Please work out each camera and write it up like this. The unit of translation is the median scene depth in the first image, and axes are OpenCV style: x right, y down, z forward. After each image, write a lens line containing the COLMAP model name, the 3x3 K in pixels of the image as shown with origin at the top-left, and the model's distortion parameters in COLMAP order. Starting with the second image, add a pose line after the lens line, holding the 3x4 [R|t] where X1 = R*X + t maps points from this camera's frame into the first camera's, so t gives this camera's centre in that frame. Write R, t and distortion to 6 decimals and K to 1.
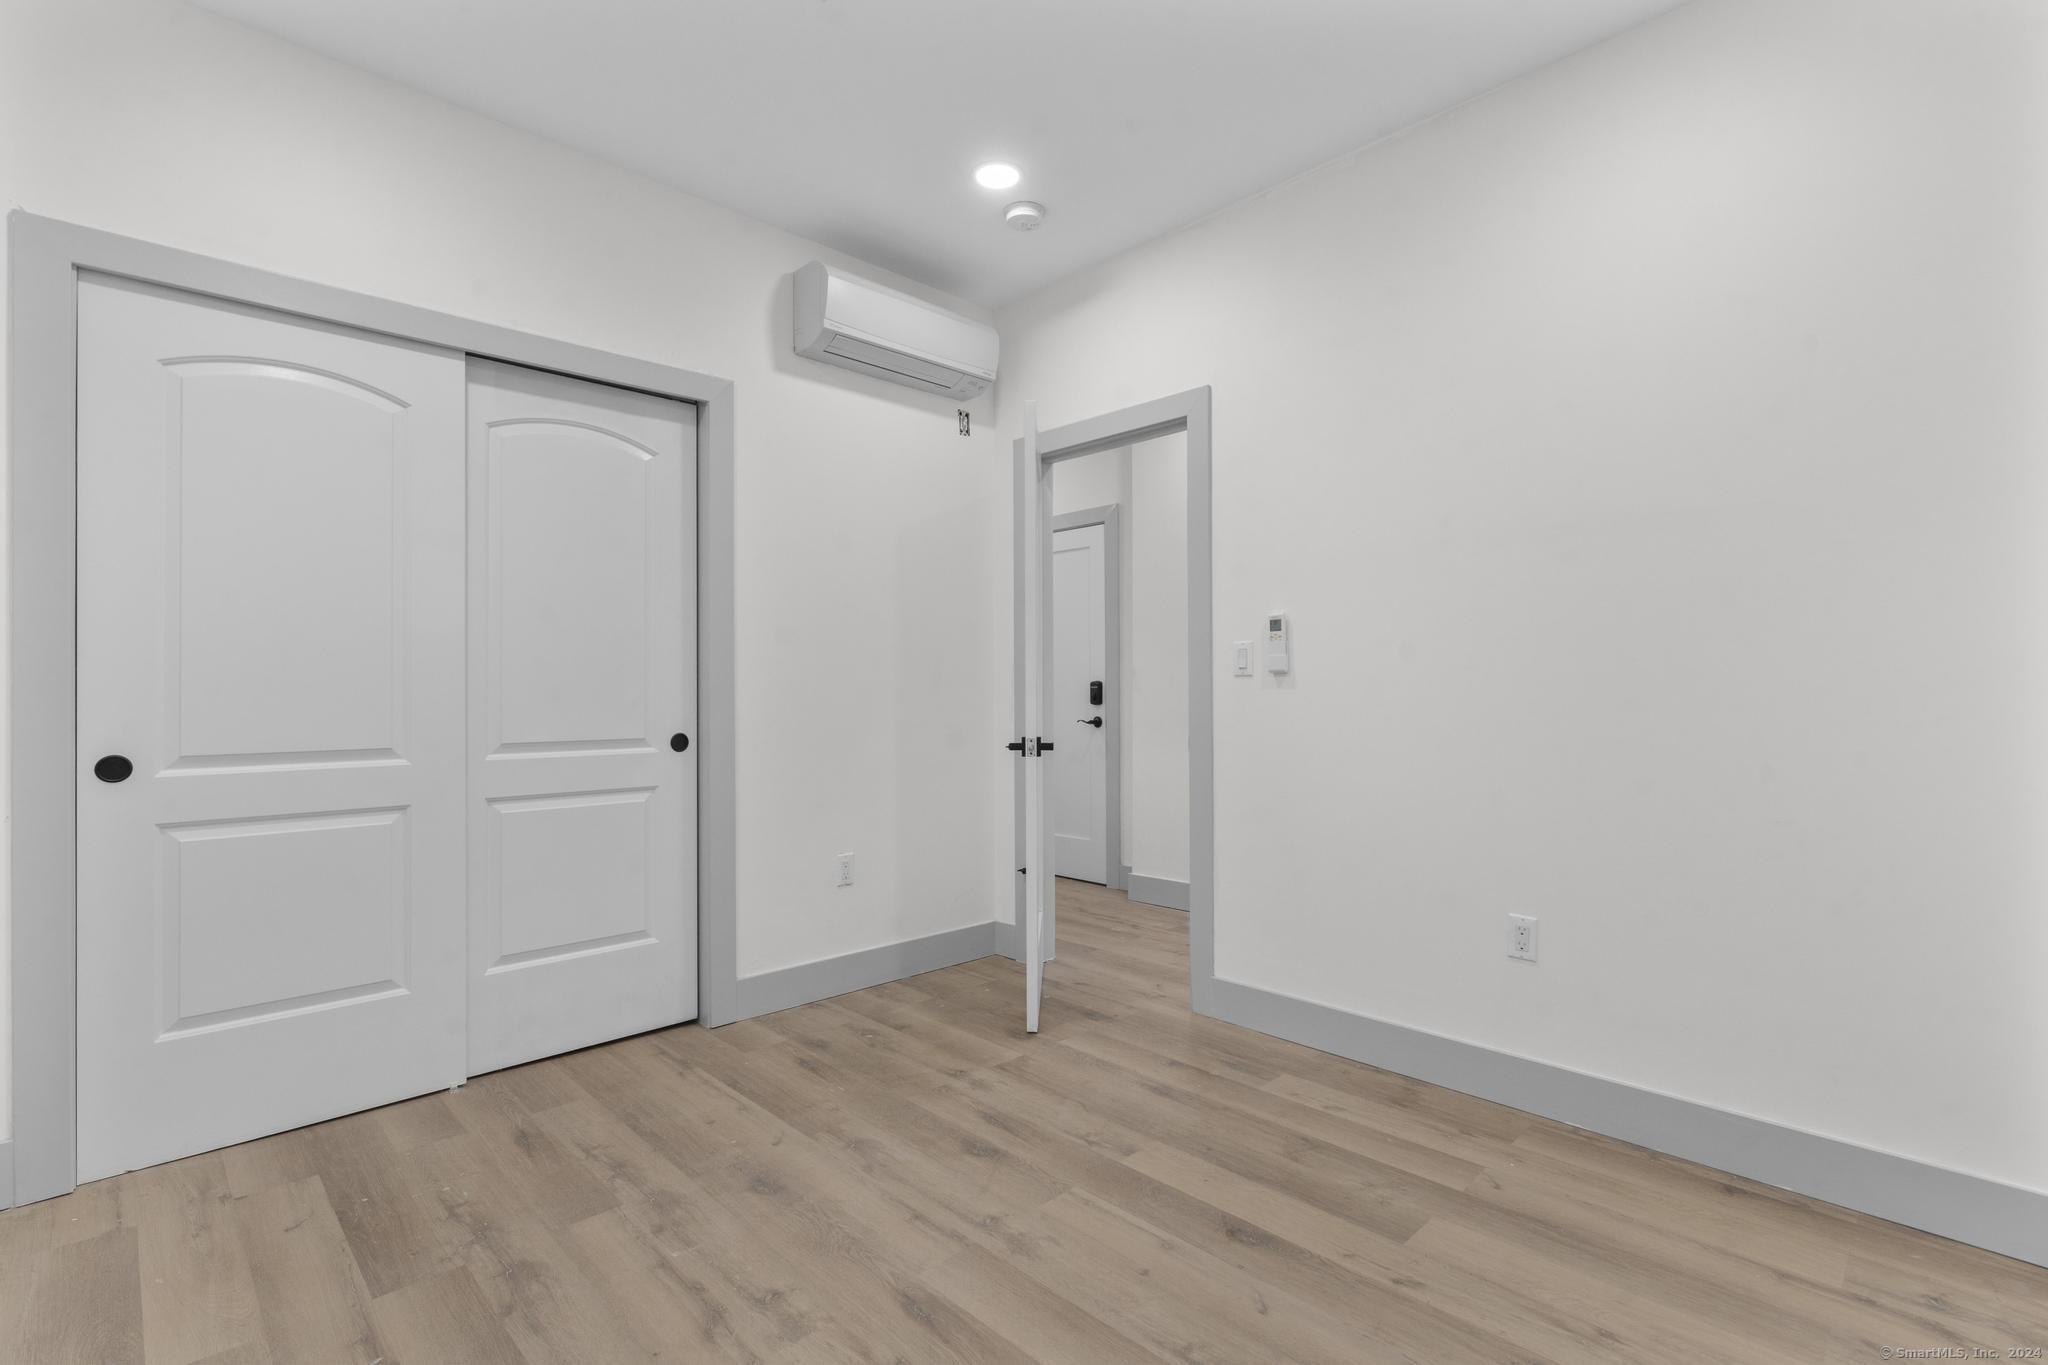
lens RADIAL K [[938.7, 0, 1024.4], [0, 938.7, 686.6], [0, 0, 1]] dist [-0.003821, 0.000995]
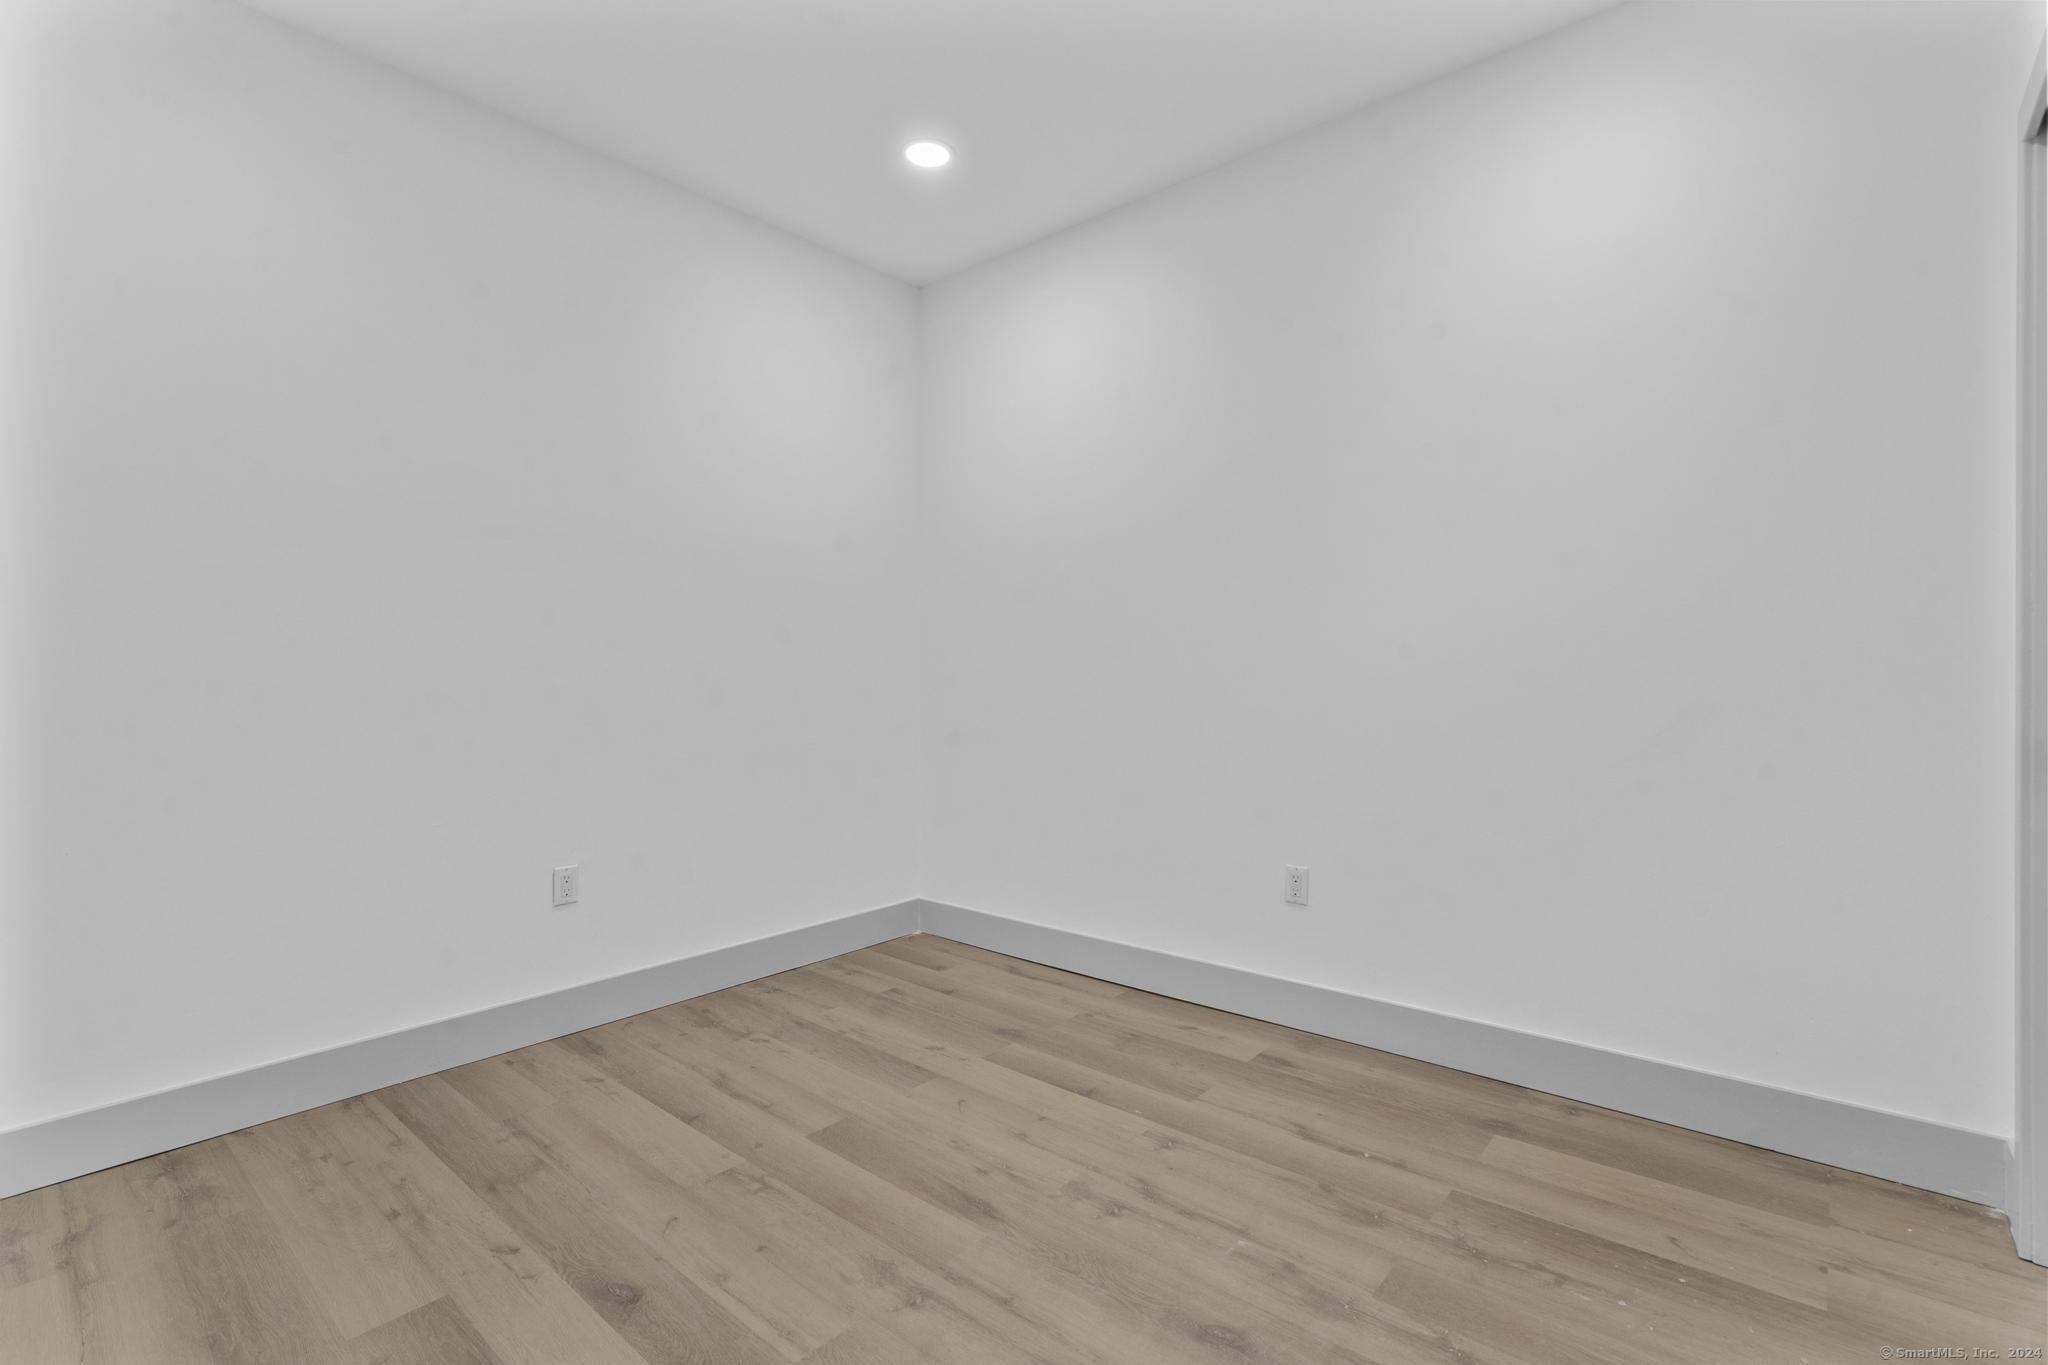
lens RADIAL K [[938.7, 0, 1023.6], [0, 938.7, 681.9], [0, 0, 1]] dist [-0.003821, 0.000995]
pose [[-0.997002, 0.006880, -0.077067, -0.076468], [0.007150, 0.999969, -0.003228, 0.023692], [0.077042, -0.003769, -0.997021, 1.980632]]
